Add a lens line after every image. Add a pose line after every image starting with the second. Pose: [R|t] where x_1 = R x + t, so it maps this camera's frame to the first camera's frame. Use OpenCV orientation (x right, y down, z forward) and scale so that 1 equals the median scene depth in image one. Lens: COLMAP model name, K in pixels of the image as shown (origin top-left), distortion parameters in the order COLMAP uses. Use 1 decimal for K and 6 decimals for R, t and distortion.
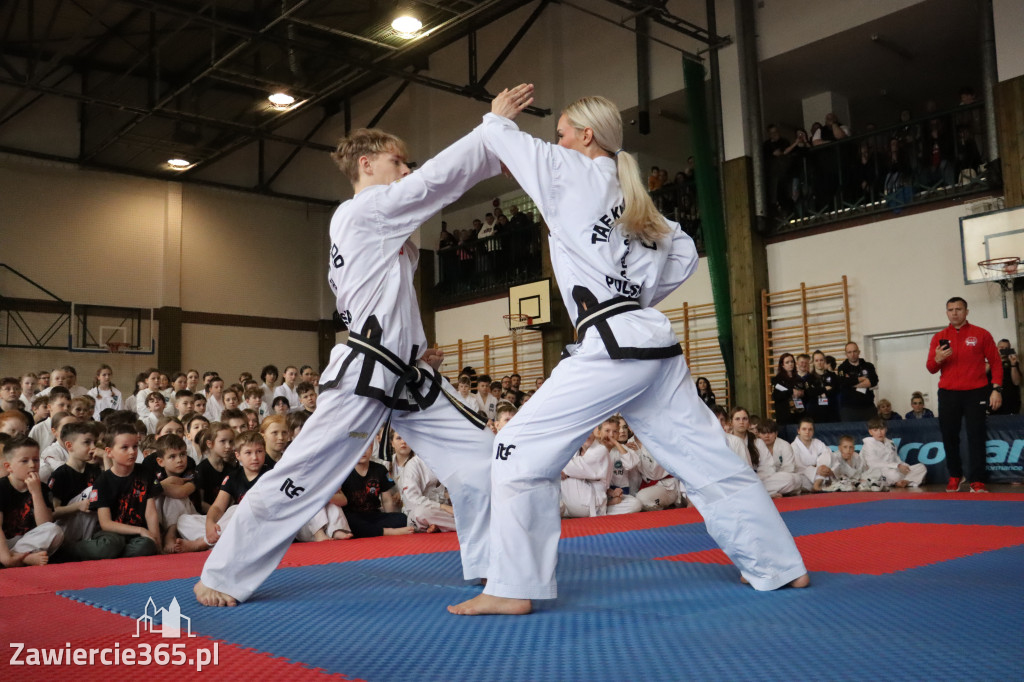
lens RADIAL K [[987.6, 0, 509.4], [0, 987.6, 340.8], [0, 0, 1]] dist [-0.138089, 0.249981]
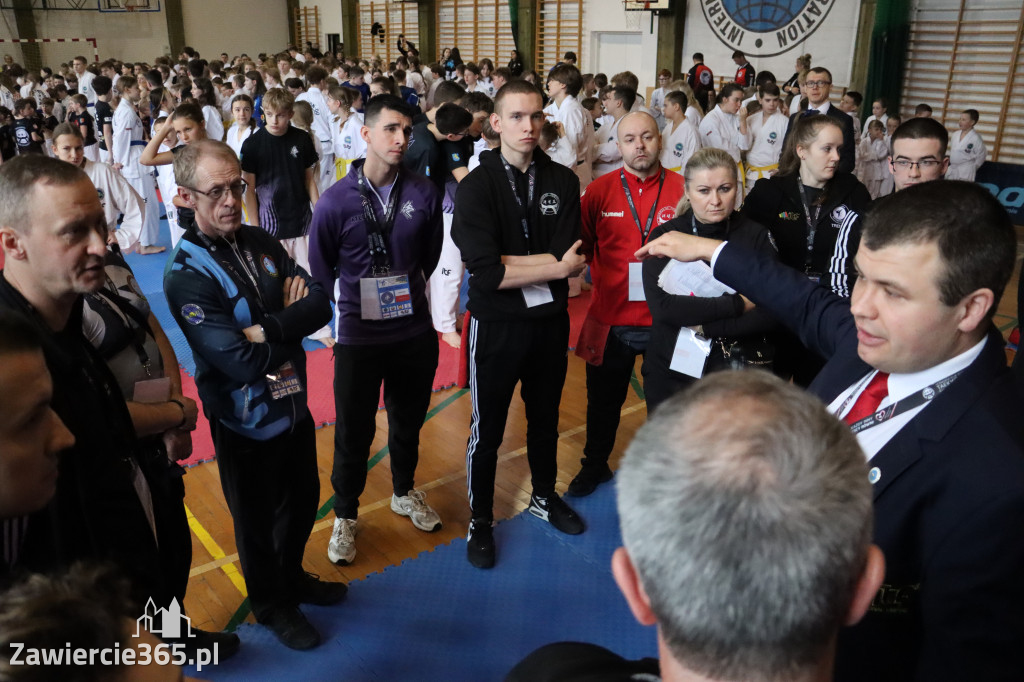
lens RADIAL K [[846.8, 0, 512.0], [0, 846.8, 341.0], [0, 0, 1]] dist [-0.182041, 0.159085]
pose [[0.998466, 0.042409, -0.035609, 0.222649], [-0.021570, 0.890104, 0.455246, -0.113682], [0.051002, -0.453780, 0.889653, -0.255585]]
